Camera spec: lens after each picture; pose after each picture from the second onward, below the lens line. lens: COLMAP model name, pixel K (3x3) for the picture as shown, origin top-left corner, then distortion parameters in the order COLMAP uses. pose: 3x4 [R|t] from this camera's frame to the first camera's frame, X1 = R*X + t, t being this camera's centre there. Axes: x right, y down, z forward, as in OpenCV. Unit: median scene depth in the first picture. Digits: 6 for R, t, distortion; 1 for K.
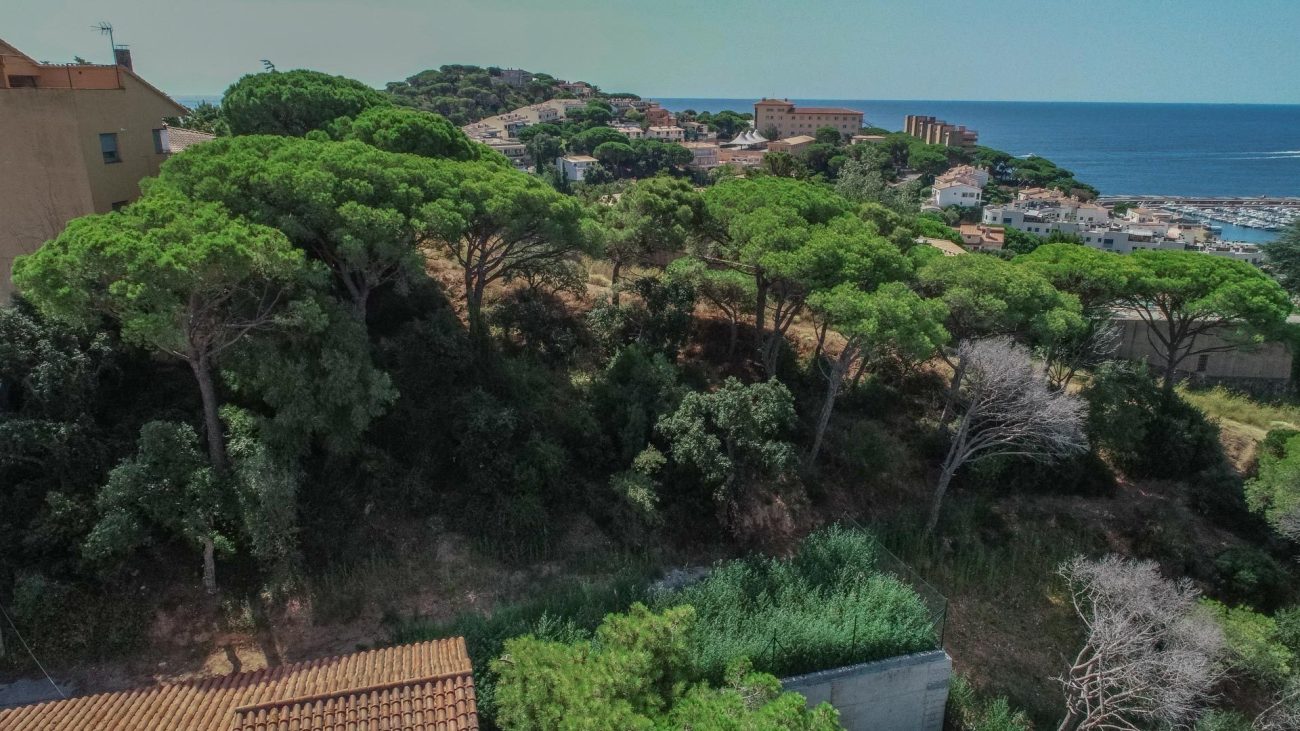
lens RADIAL K [[867.4, 0, 649.9], [0, 867.4, 368.7], [0, 0, 1]] dist [-0.001494, -0.002059]
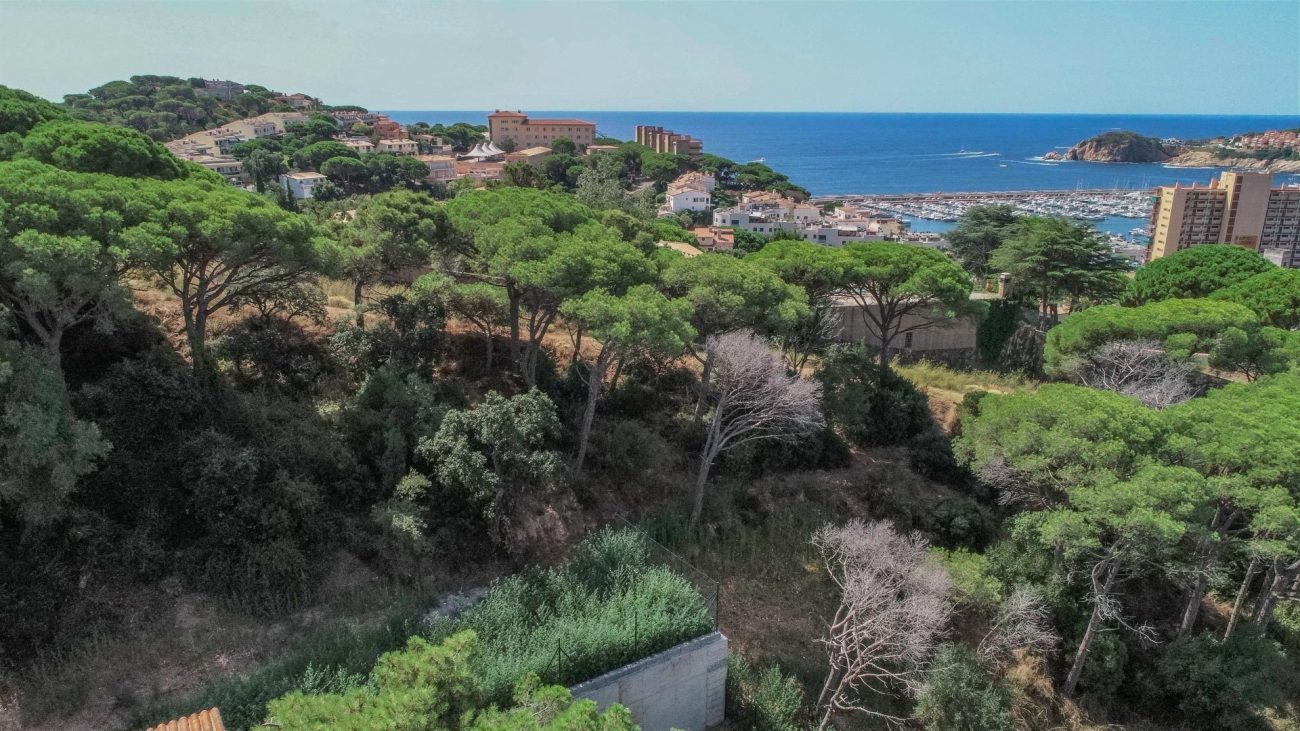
lens RADIAL K [[867.4, 0, 648.4], [0, 867.4, 368.9], [0, 0, 1]] dist [-0.001494, -0.002059]
pose [[0.957965, -0.086835, 0.273427, -0.001429], [0.090225, 0.995921, 0.000176, 0.000400], [-0.272328, 0.024501, 0.961893, 0.004384]]
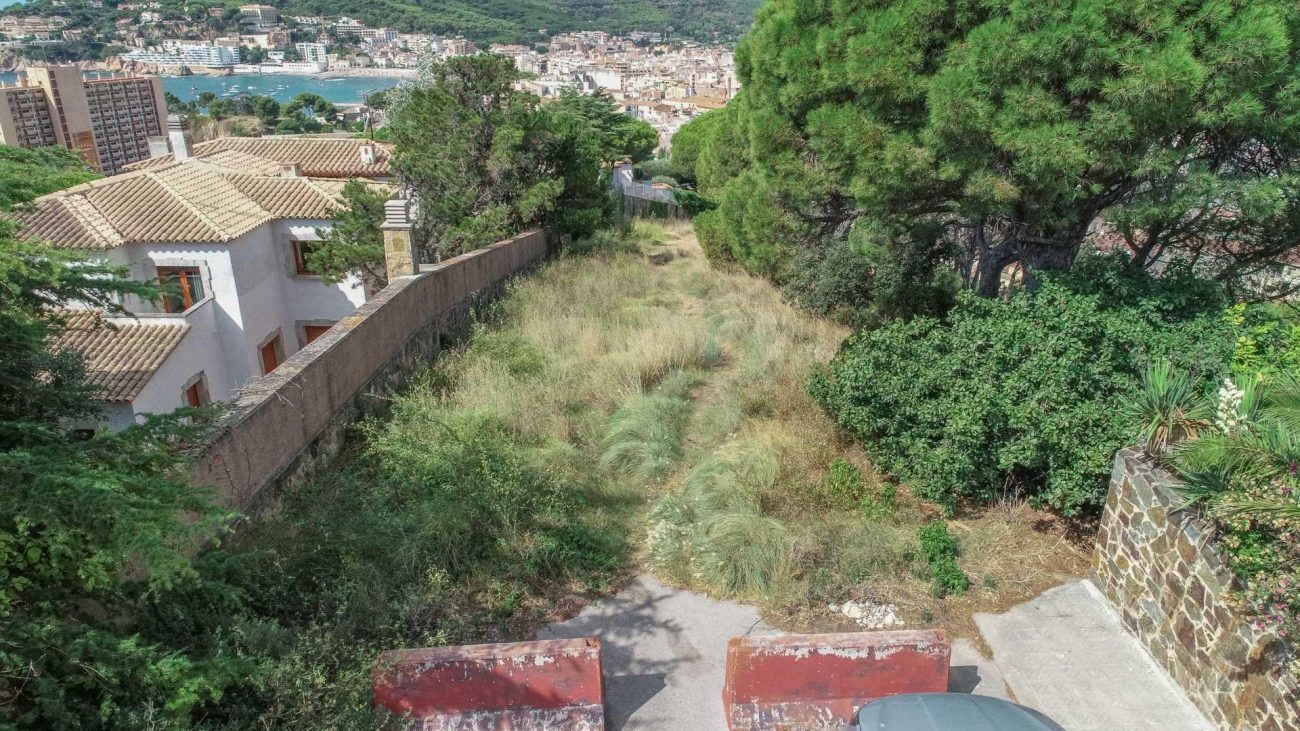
lens RADIAL K [[867.4, 0, 649.8], [0, 867.4, 370.3], [0, 0, 1]] dist [-0.001494, -0.002059]
pose [[-0.063294, -0.390219, 0.918544, -0.688442], [0.292679, 0.872662, 0.390895, -0.325468], [-0.954114, 0.293580, 0.058974, 1.145503]]
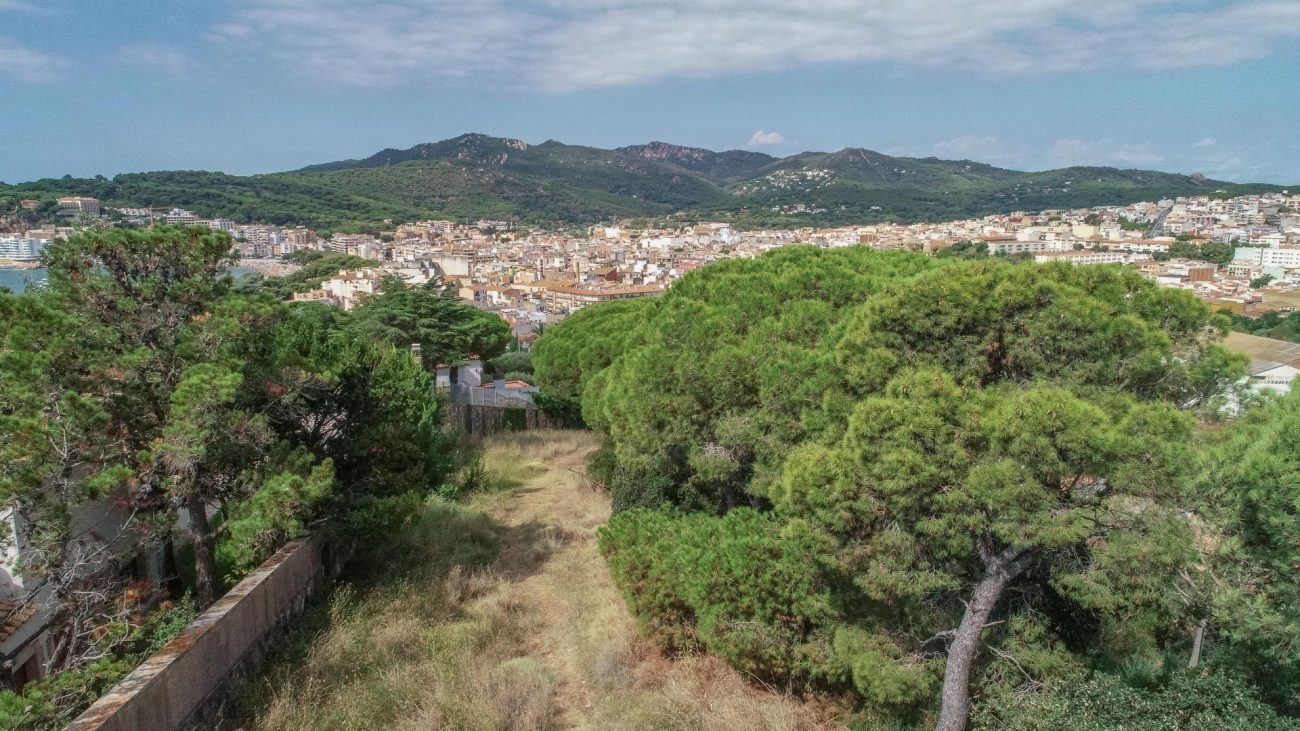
lens RADIAL K [[867.4, 0, 648.1], [0, 867.4, 370.9], [0, 0, 1]] dist [-0.001494, -0.002059]
pose [[-0.232611, -0.193943, 0.953036, -0.272773], [0.287832, 0.922291, 0.257938, -0.289034], [-0.929002, 0.334313, -0.158712, 1.130494]]
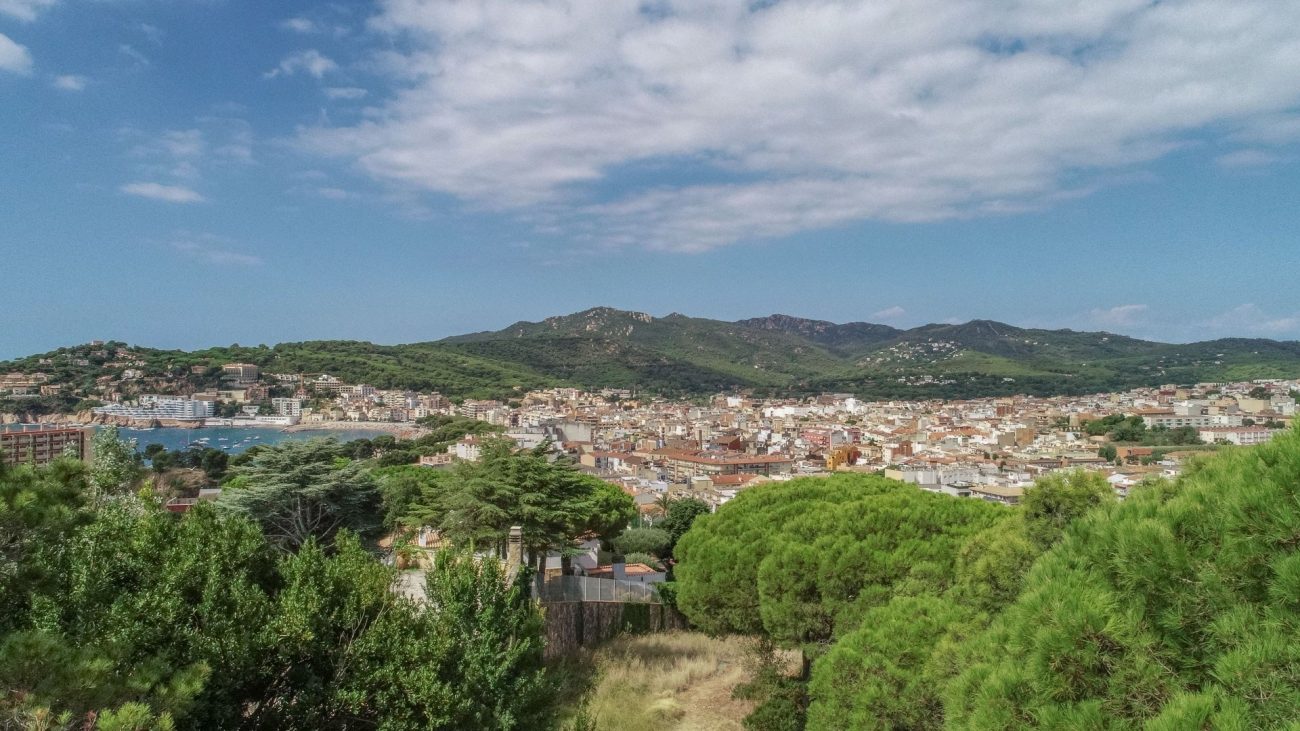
lens RADIAL K [[867.4, 0, 649.3], [0, 867.4, 369.2], [0, 0, 1]] dist [-0.001494, -0.002059]
pose [[-0.097481, -0.005764, 0.995221, 0.029365], [0.289311, 0.956635, 0.033878, -0.255879], [-0.952259, 0.291231, -0.091586, 1.126698]]
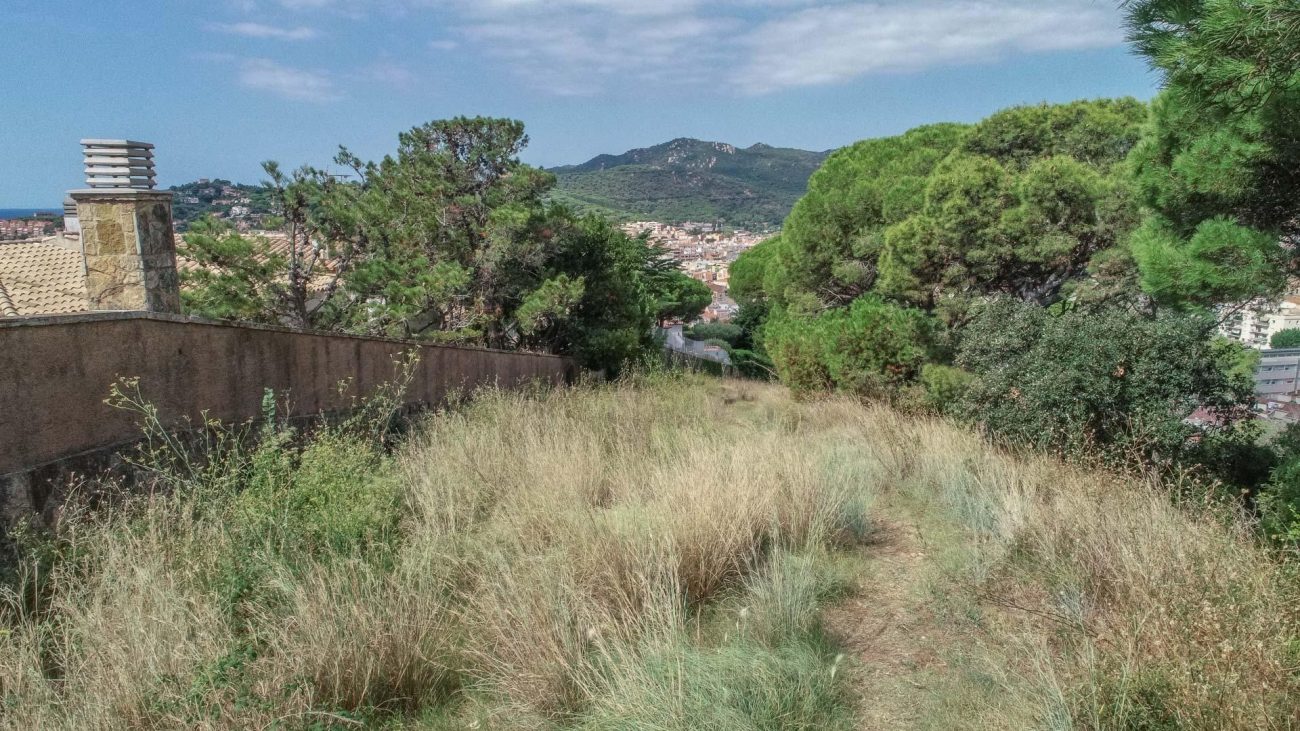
lens RADIAL K [[867.4, 0, 648.5], [0, 867.4, 371.7], [0, 0, 1]] dist [-0.001494, -0.002059]
pose [[-0.002824, -0.195620, 0.980676, -0.450395], [0.300061, 0.935324, 0.187438, -0.224577], [-0.953916, 0.294792, 0.056057, 1.161934]]
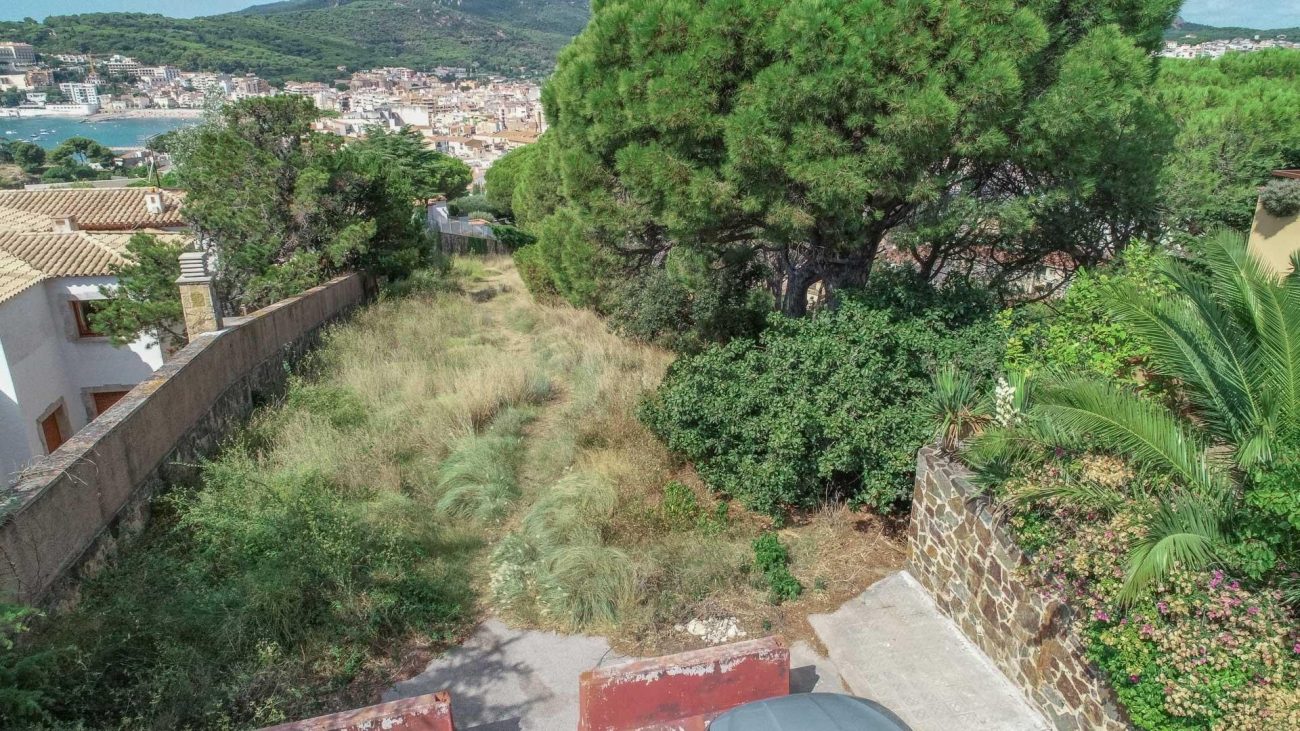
lens RADIAL K [[867.4, 0, 649.3], [0, 867.4, 370.3], [0, 0, 1]] dist [-0.001494, -0.002059]
pose [[-0.268832, -0.344835, 0.899343, -0.691324], [0.284576, 0.863596, 0.416195, -0.327937], [-0.920188, 0.367818, -0.134030, 1.144396]]
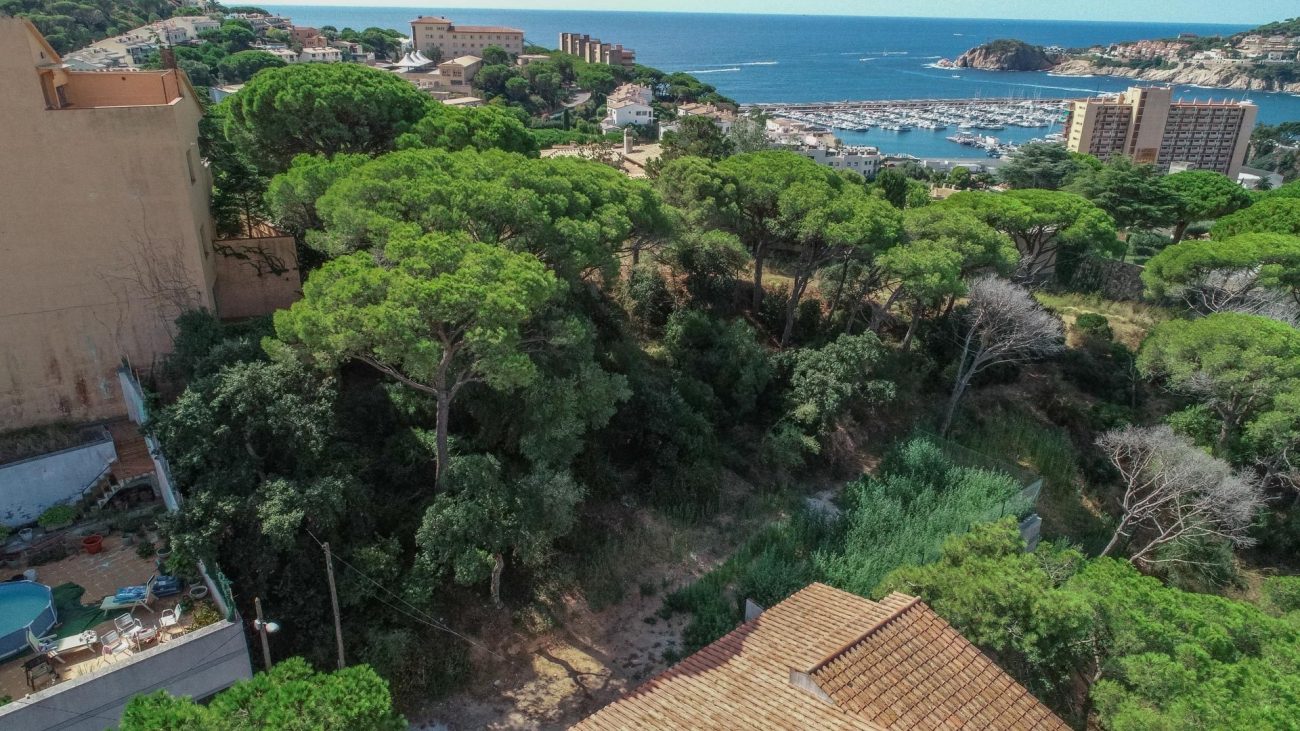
lens RADIAL K [[867.4, 0, 647.3], [0, 867.4, 368.8], [0, 0, 1]] dist [-0.001494, -0.002059]
pose [[0.915219, -0.147290, 0.375073, -0.467515], [0.111572, 0.987038, 0.115359, -0.085071], [-0.387202, -0.063732, 0.919789, -0.006288]]
